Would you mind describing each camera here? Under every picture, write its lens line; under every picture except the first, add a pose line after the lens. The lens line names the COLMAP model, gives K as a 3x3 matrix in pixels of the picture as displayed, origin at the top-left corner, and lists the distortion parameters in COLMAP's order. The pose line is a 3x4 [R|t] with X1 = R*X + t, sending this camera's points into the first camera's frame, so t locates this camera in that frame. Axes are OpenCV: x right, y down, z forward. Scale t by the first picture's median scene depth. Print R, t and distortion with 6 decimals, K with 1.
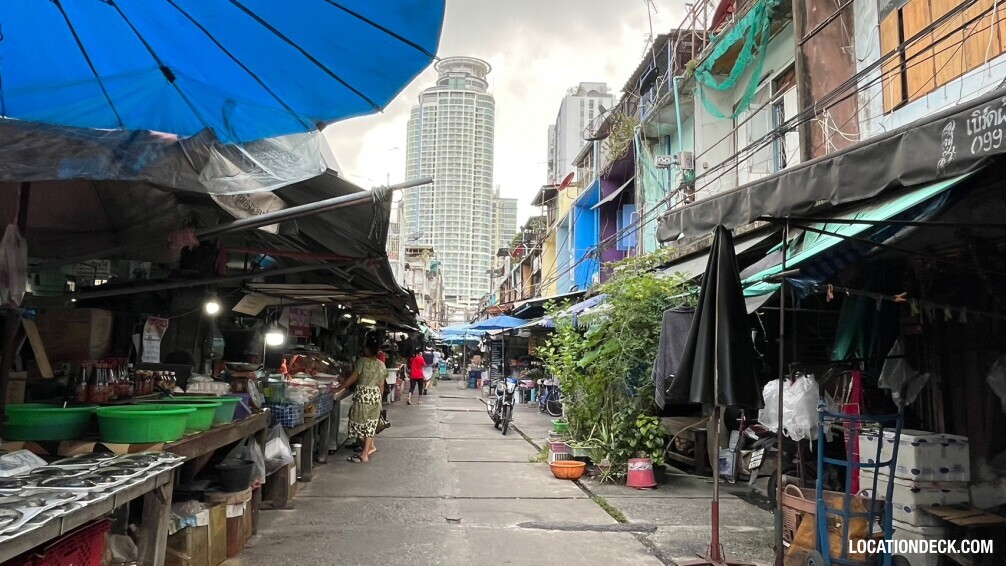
lens RADIAL K [[708.5, 0, 503.0], [0, 708.5, 283.0], [0, 0, 1]] dist [-0.004100, 0.001172]
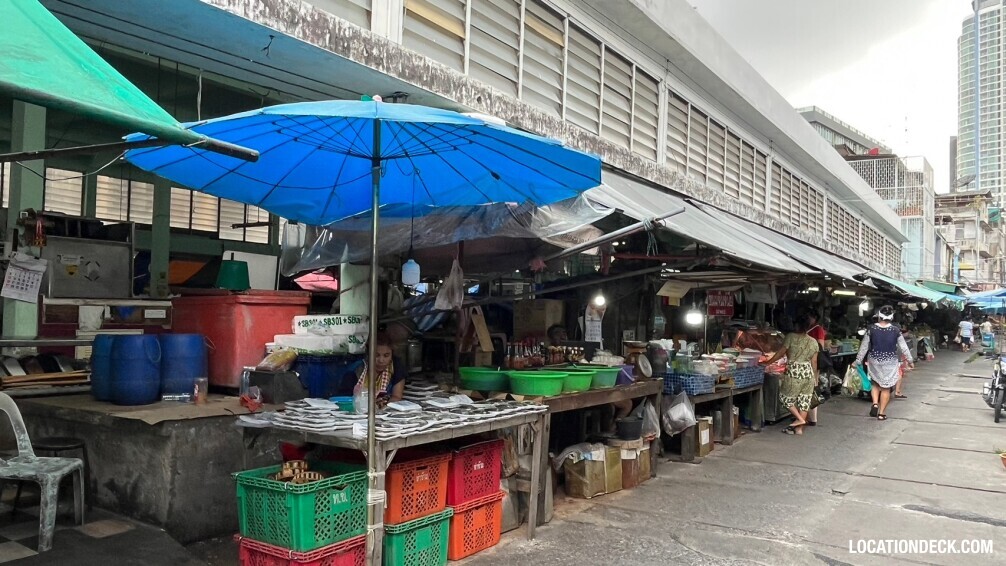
lens RADIAL K [[737.5, 0, 503.0], [0, 737.5, 283.0], [0, 0, 1]] dist [-0.006064, -0.000704]
pose [[0.766024, -0.035267, -0.641844, 0.329881], [0.064758, 0.997648, 0.022470, -0.039682], [0.639542, -0.058777, 0.766506, -0.172840]]
